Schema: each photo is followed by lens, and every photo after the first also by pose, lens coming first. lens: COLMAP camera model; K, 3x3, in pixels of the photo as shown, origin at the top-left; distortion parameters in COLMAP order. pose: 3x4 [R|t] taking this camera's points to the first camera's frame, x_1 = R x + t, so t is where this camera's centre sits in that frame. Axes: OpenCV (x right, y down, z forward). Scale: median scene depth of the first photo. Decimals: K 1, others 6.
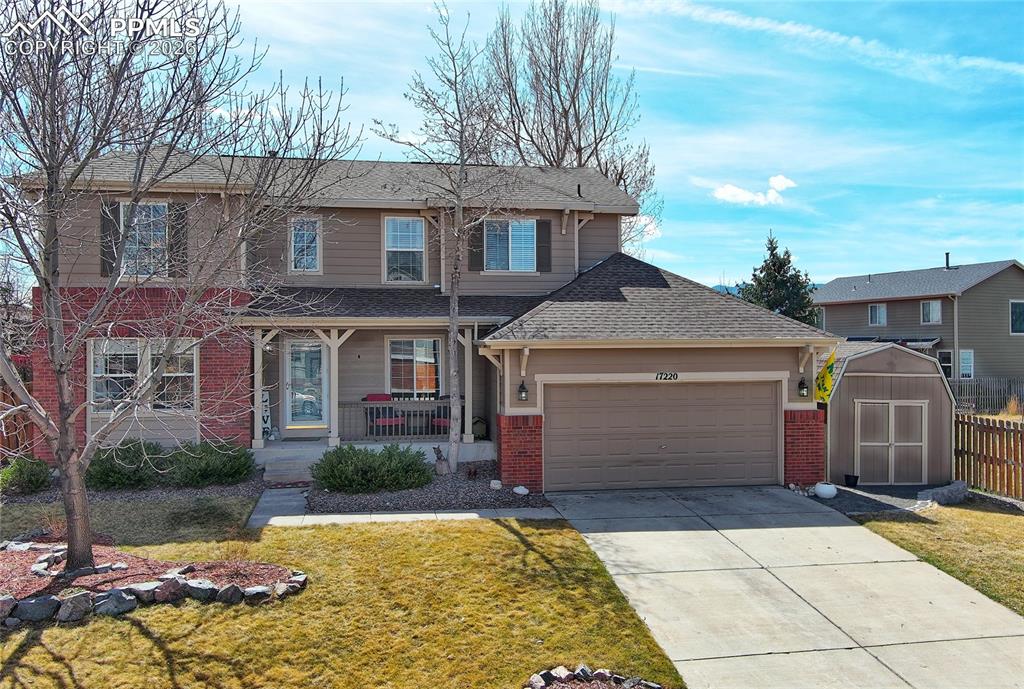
lens RADIAL K [[720.2, 0, 512.0], [0, 720.2, 344.5], [0, 0, 1]] dist [0.000365, 0.000094]
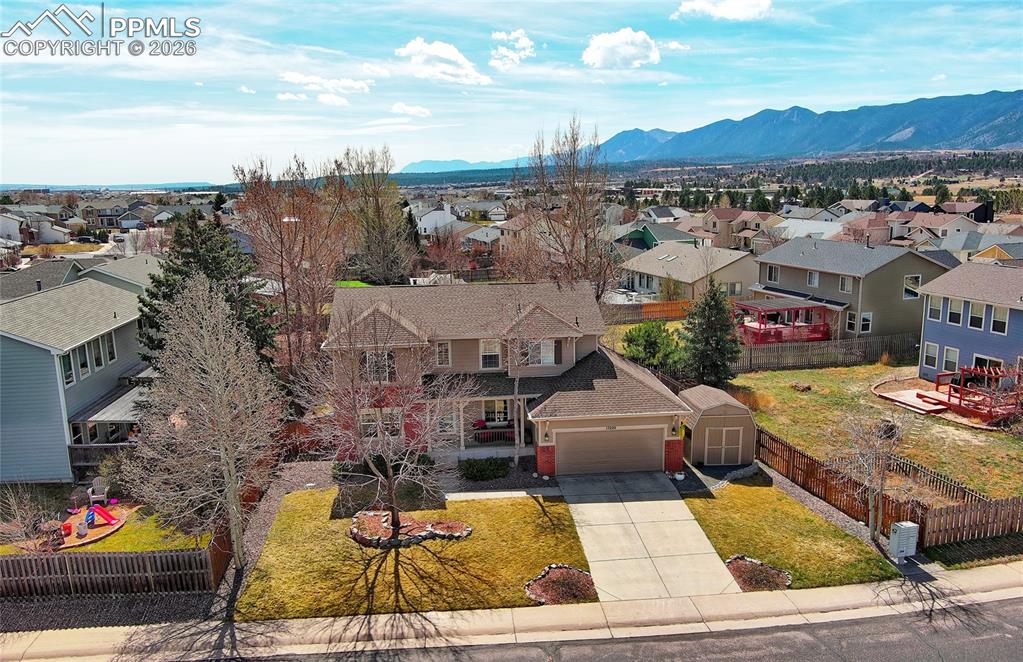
lens RADIAL K [[721.9, 0, 511.5], [0, 721.9, 331.0], [0, 0, 1]] dist [0.010019, -0.004038]
pose [[0.998342, 0.001711, -0.057527, 0.038510], [0.011768, 0.972369, 0.233153, -0.892608], [0.056337, -0.233443, 0.970737, -1.301100]]
